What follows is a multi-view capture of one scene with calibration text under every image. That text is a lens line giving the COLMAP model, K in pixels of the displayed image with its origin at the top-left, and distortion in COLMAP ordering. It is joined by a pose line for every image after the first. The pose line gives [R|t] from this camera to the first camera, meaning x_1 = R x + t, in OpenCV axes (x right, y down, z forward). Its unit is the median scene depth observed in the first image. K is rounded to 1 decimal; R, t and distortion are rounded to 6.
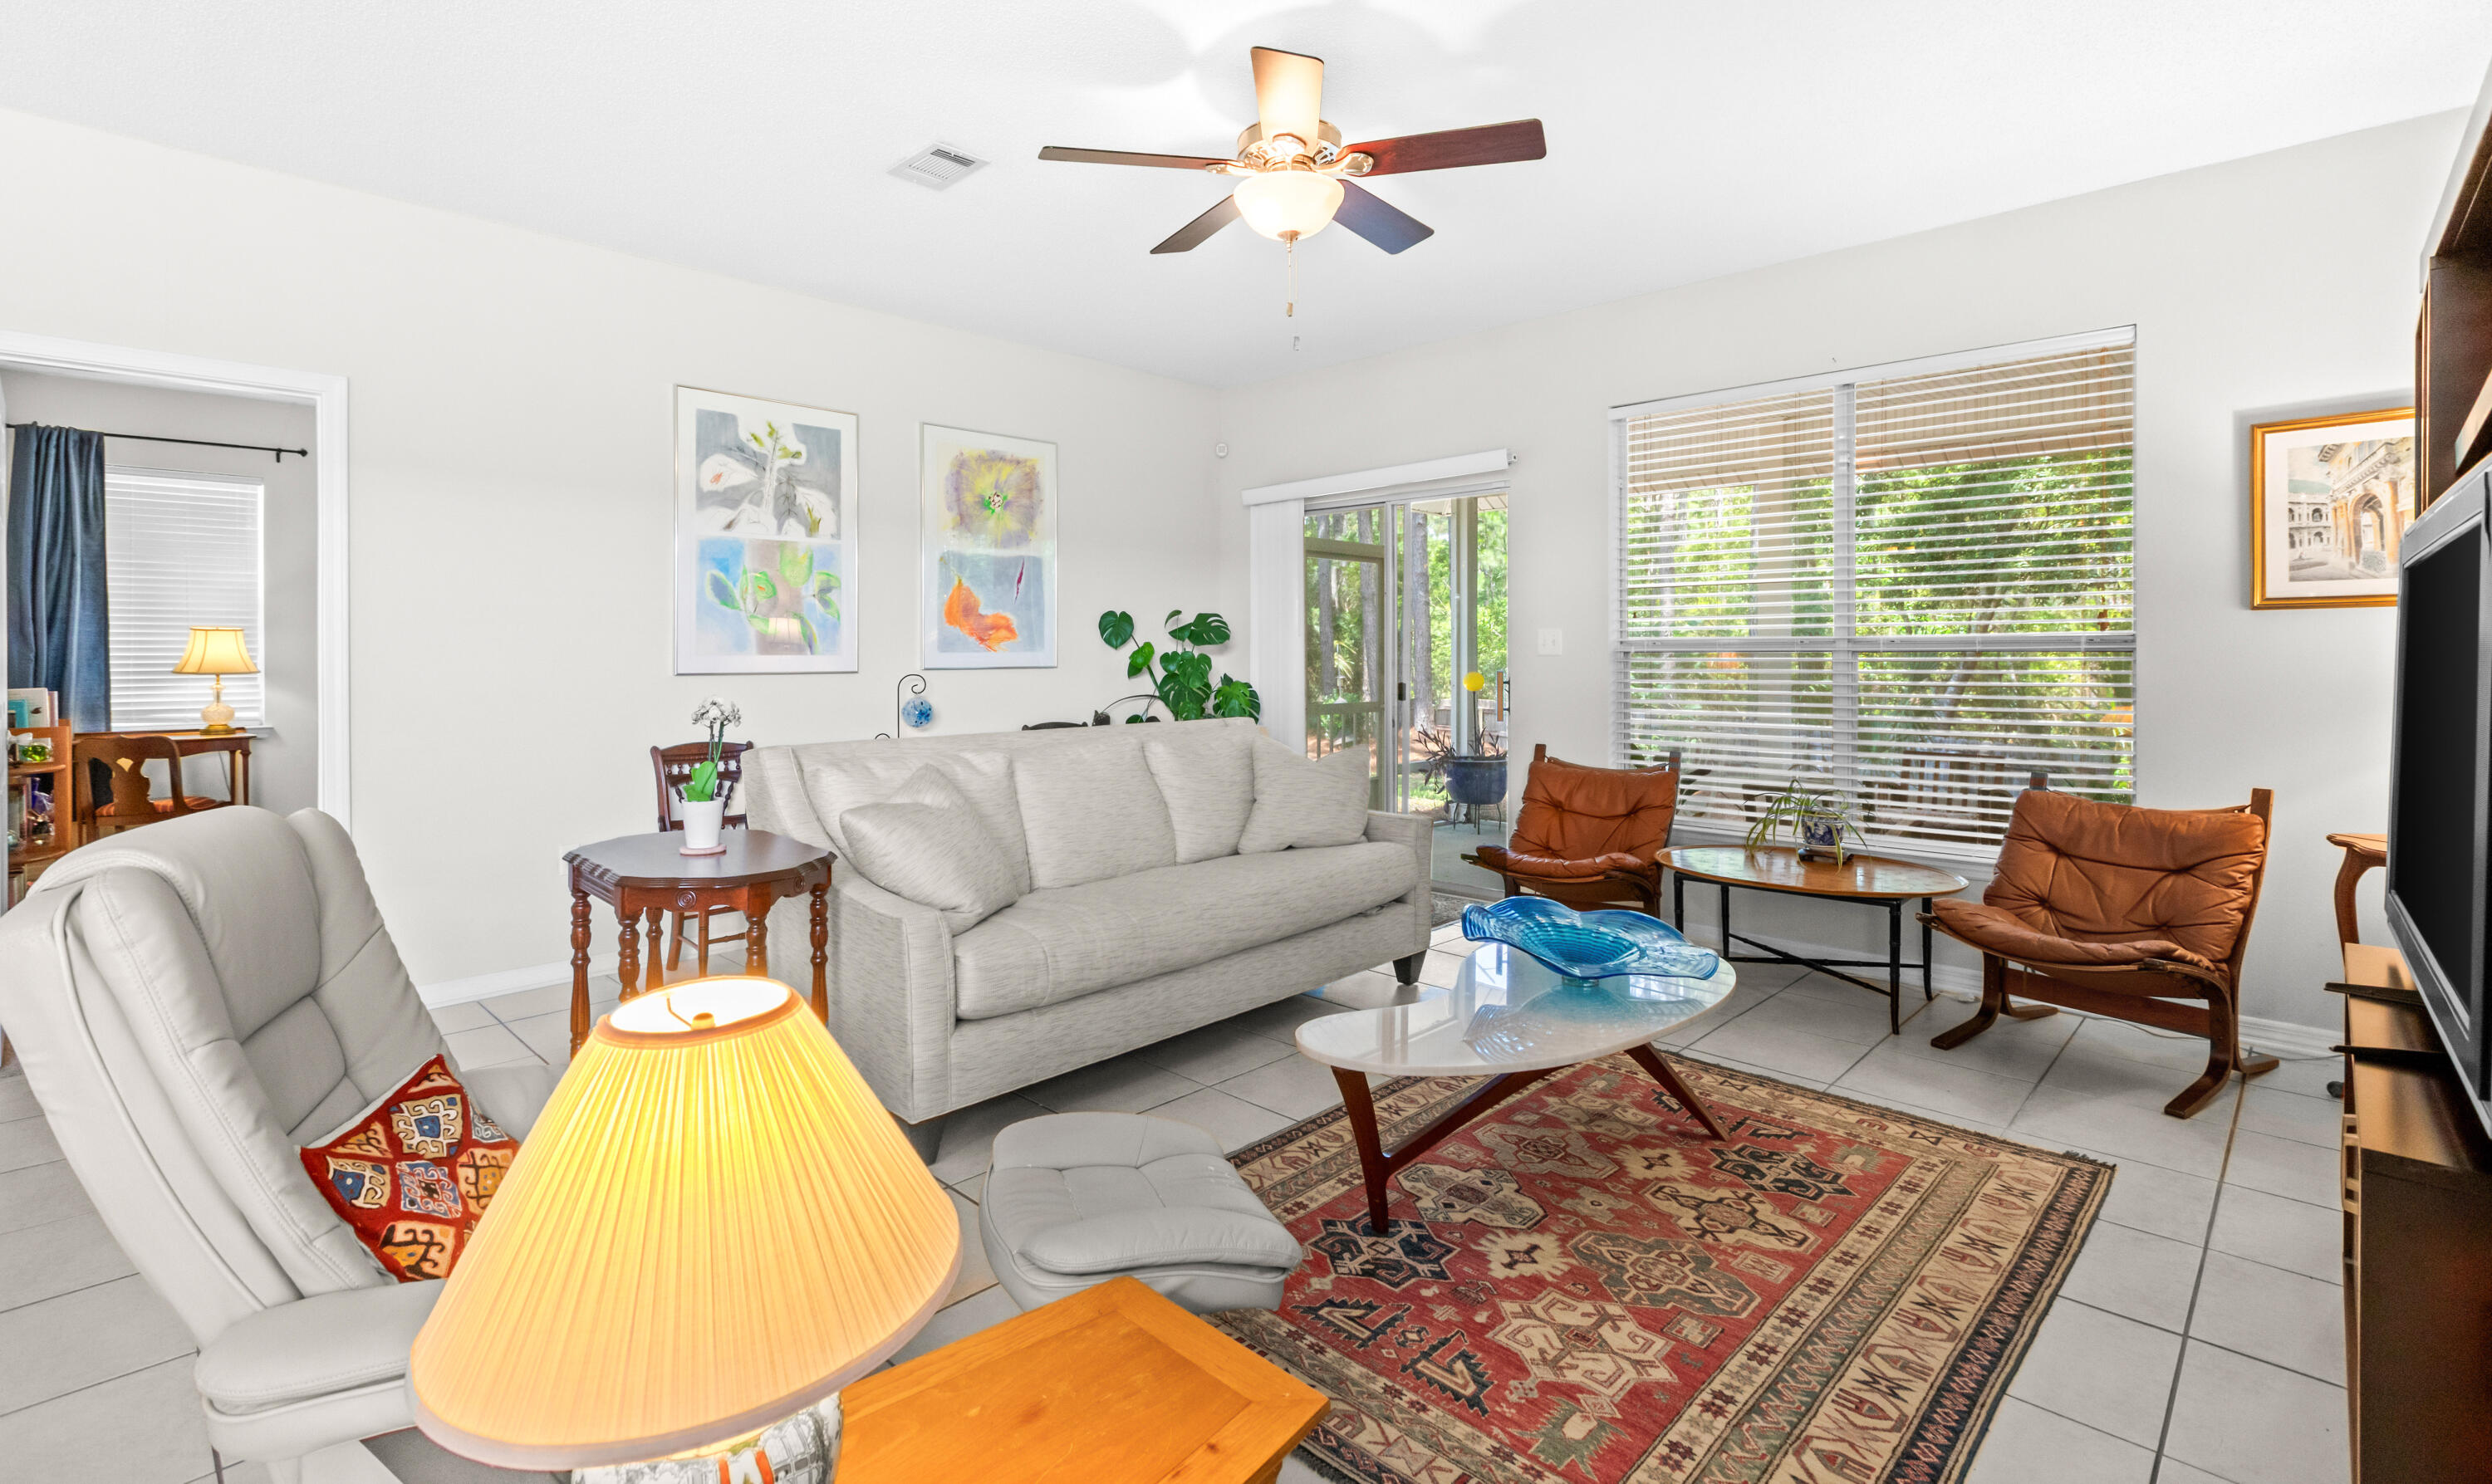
lens RADIAL K [[1137.9, 0, 1212.2], [0, 1137.9, 656.4], [0, 0, 1]] dist [-0.001256, -0.001044]
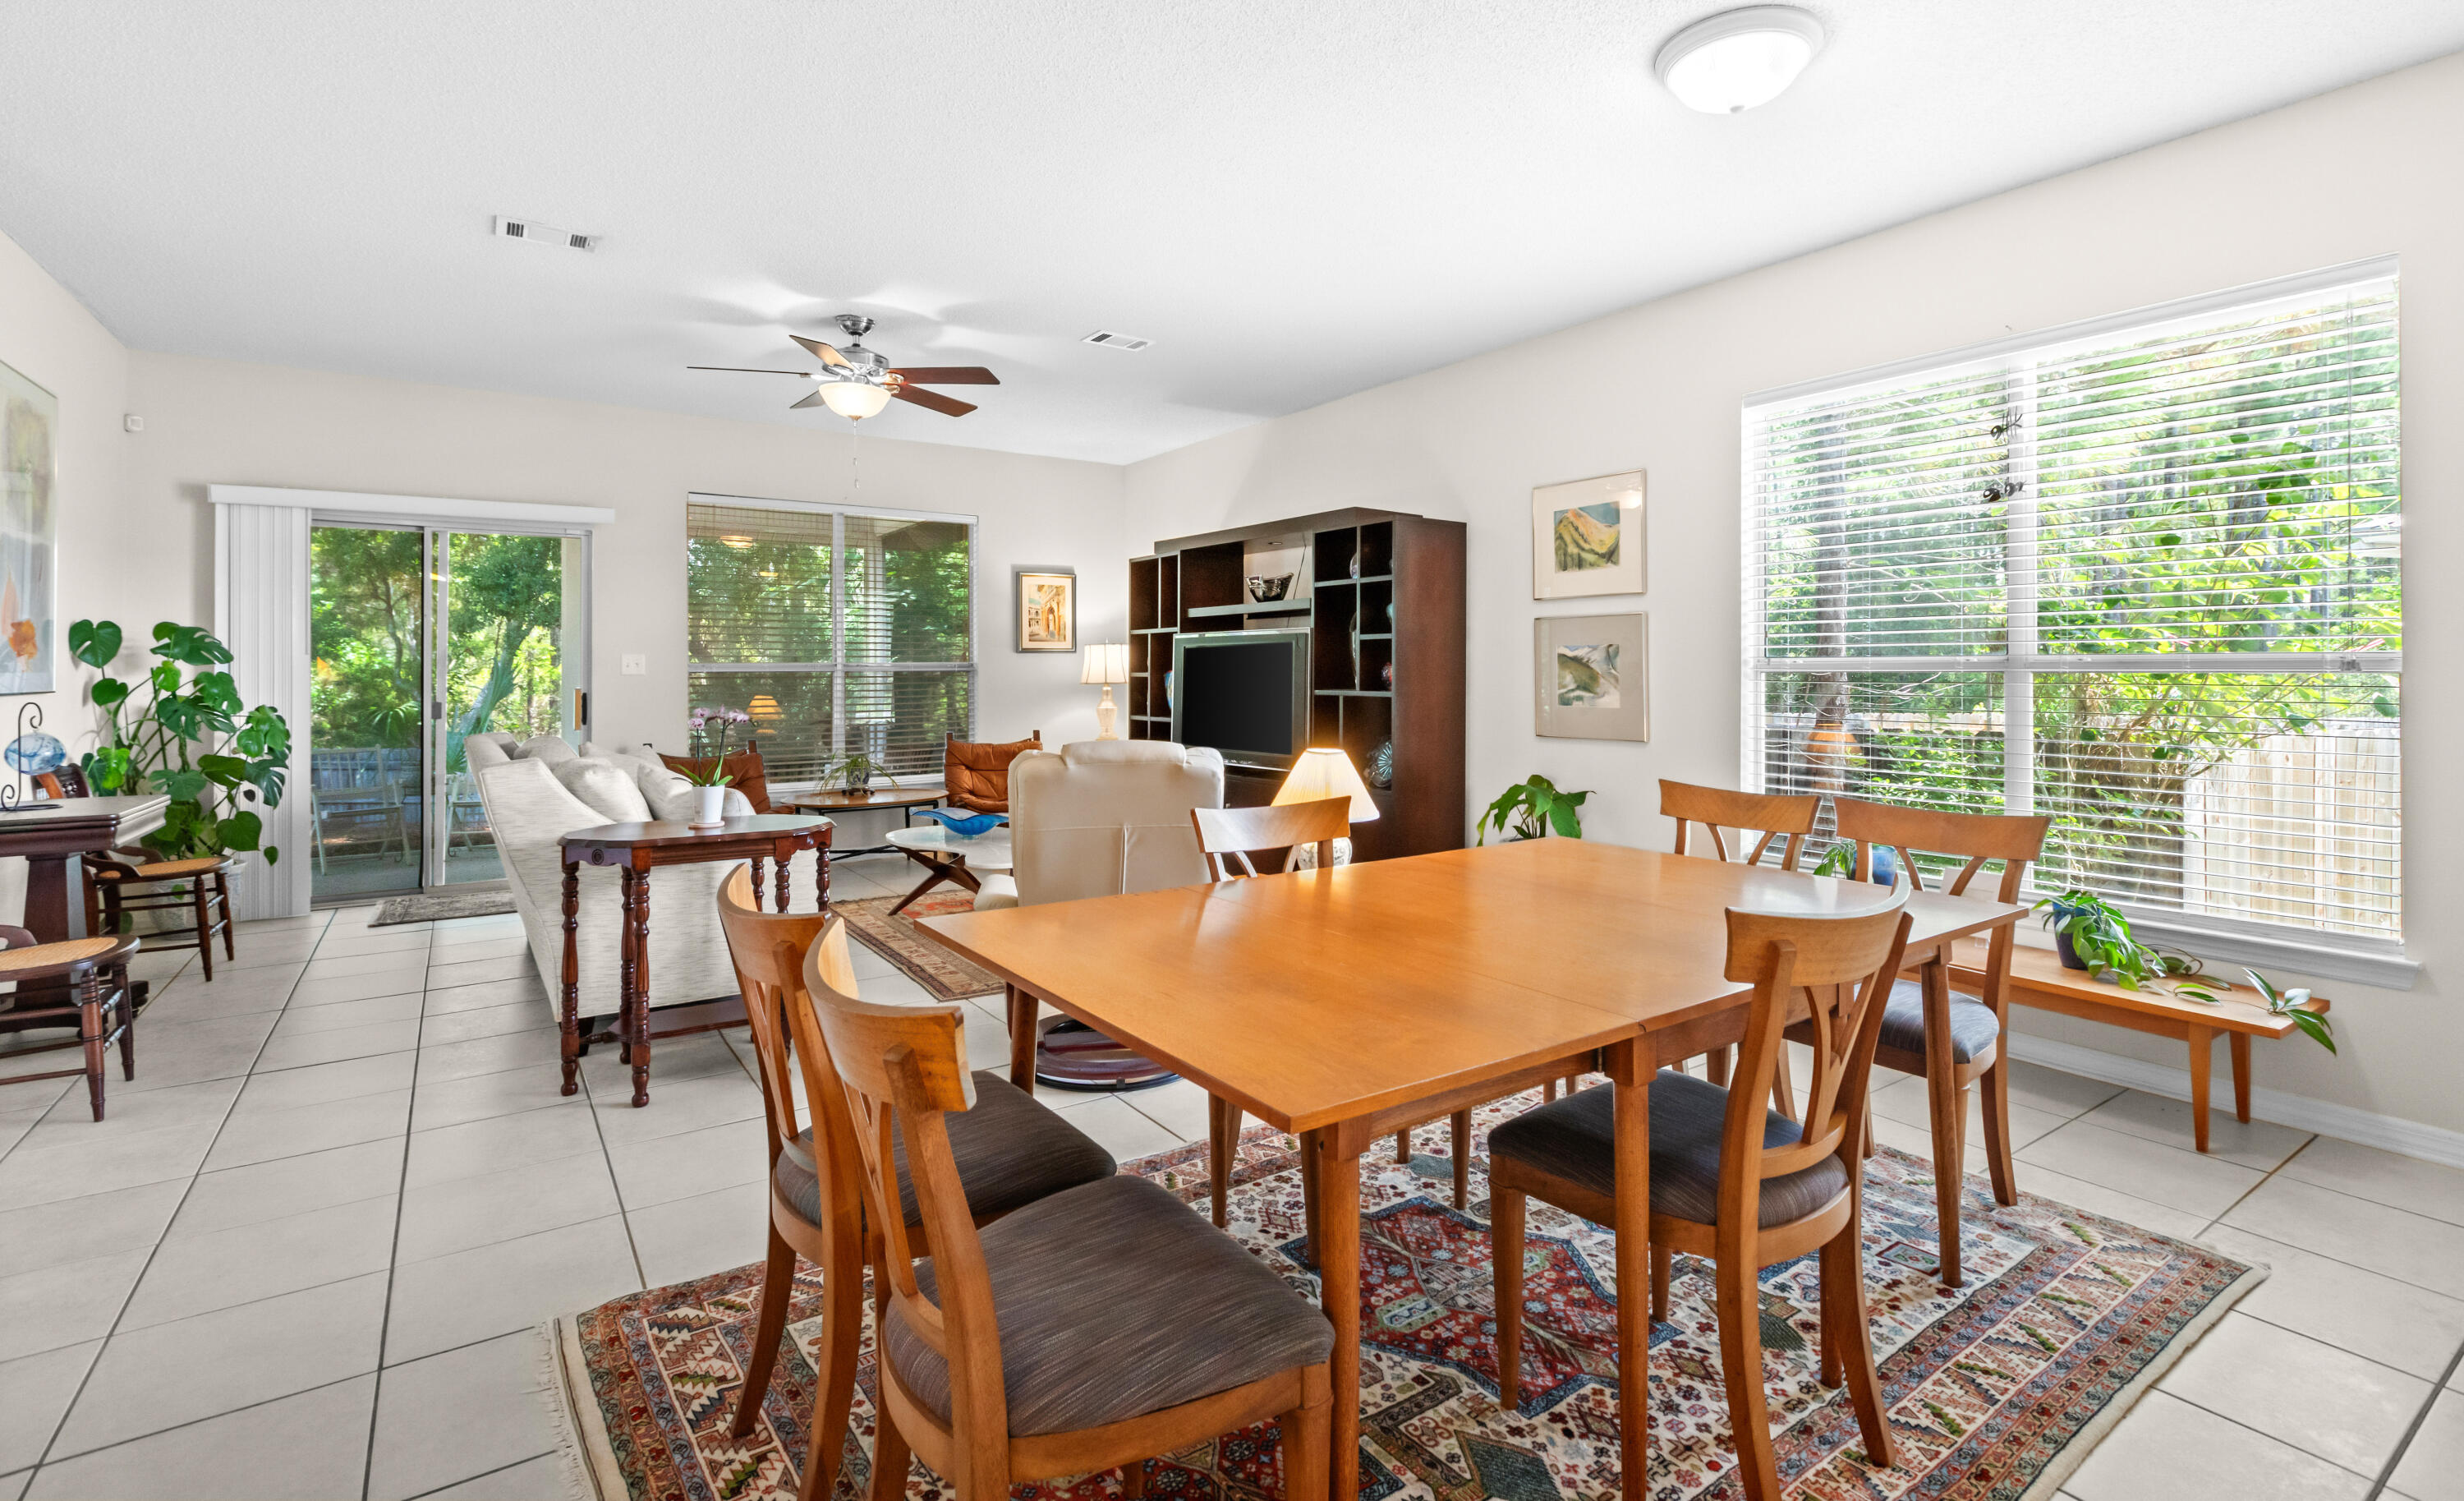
lens RADIAL K [[1135.0, 0, 1255.8], [0, 1135.0, 672.6], [0, 0, 1]] dist [-0.003023, 0.000009]
pose [[0.182723, -0.000414, 0.983164, -1.183129], [0.004447, 0.999990, -0.000405, 0.001054], [-0.983154, 0.004446, 0.182723, 0.114867]]
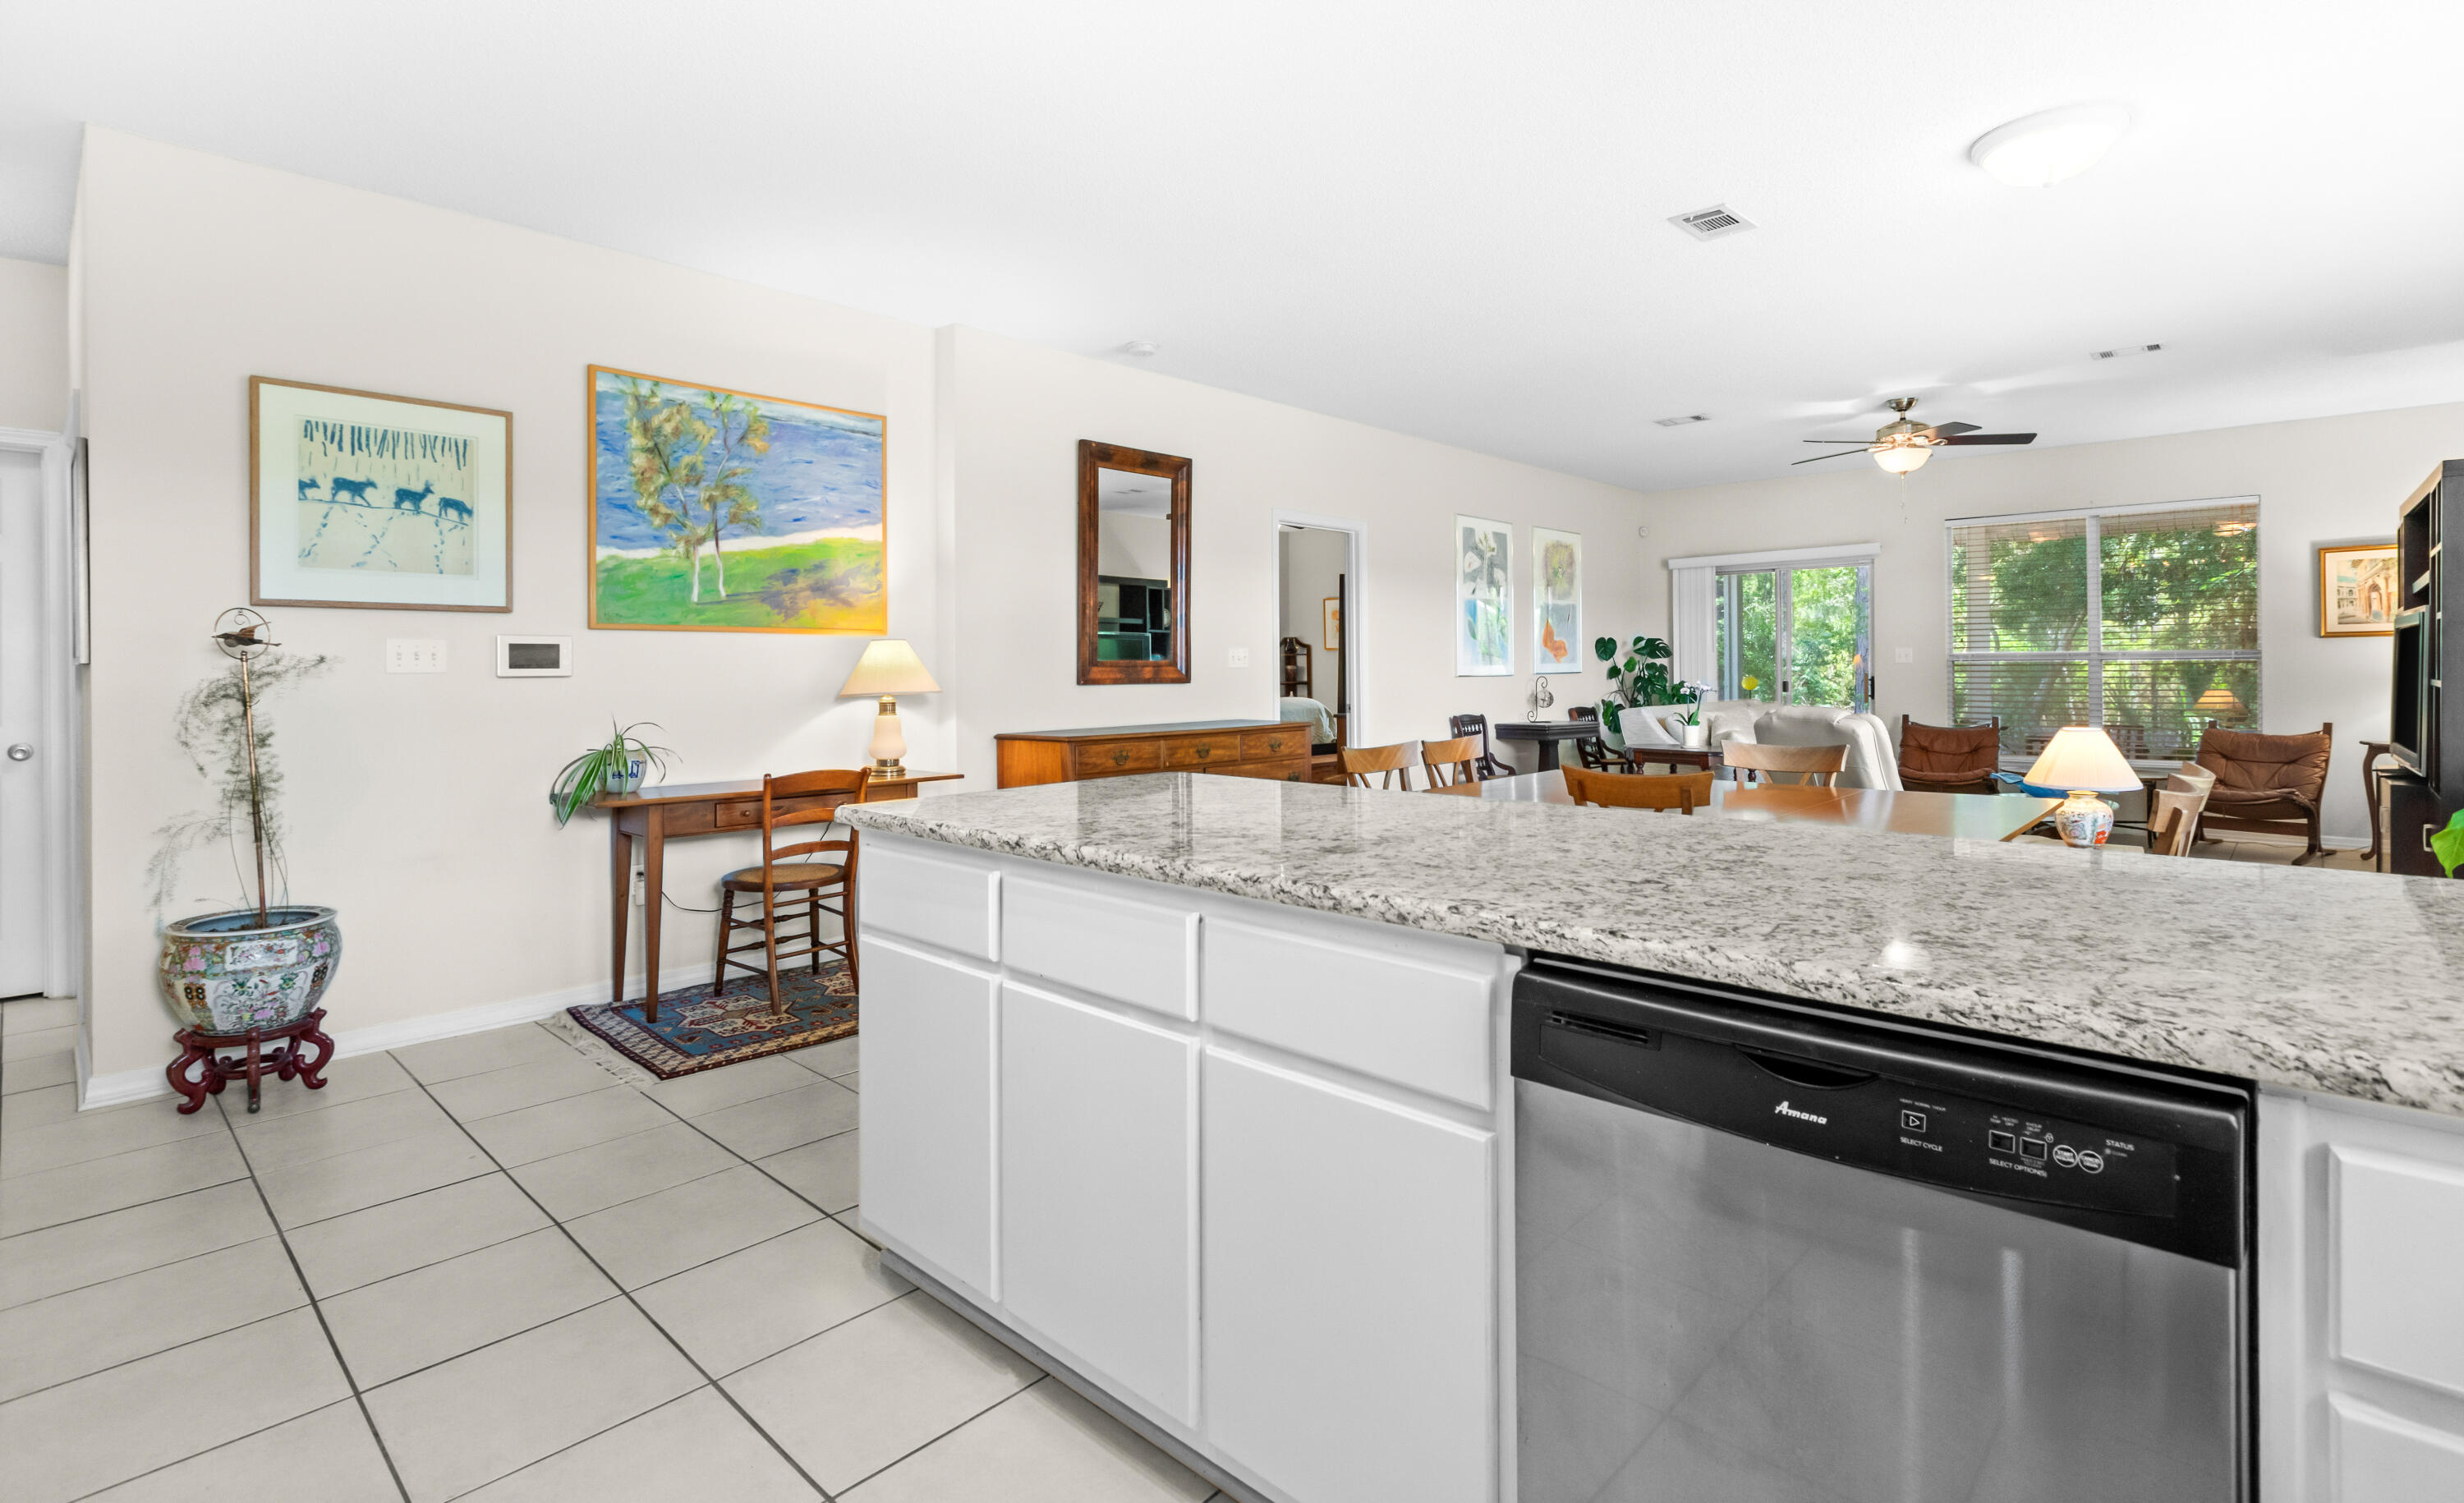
lens RADIAL K [[1134.9, 0, 1263.5], [0, 1134.9, 666.7], [0, 0, 1]] dist [-0.003023, 0.000009]
pose [[0.999365, -0.005537, 0.035210, -1.035958], [0.005684, 0.999976, -0.004076, 0.008497], [-0.035187, 0.004274, 0.999372, -0.951200]]
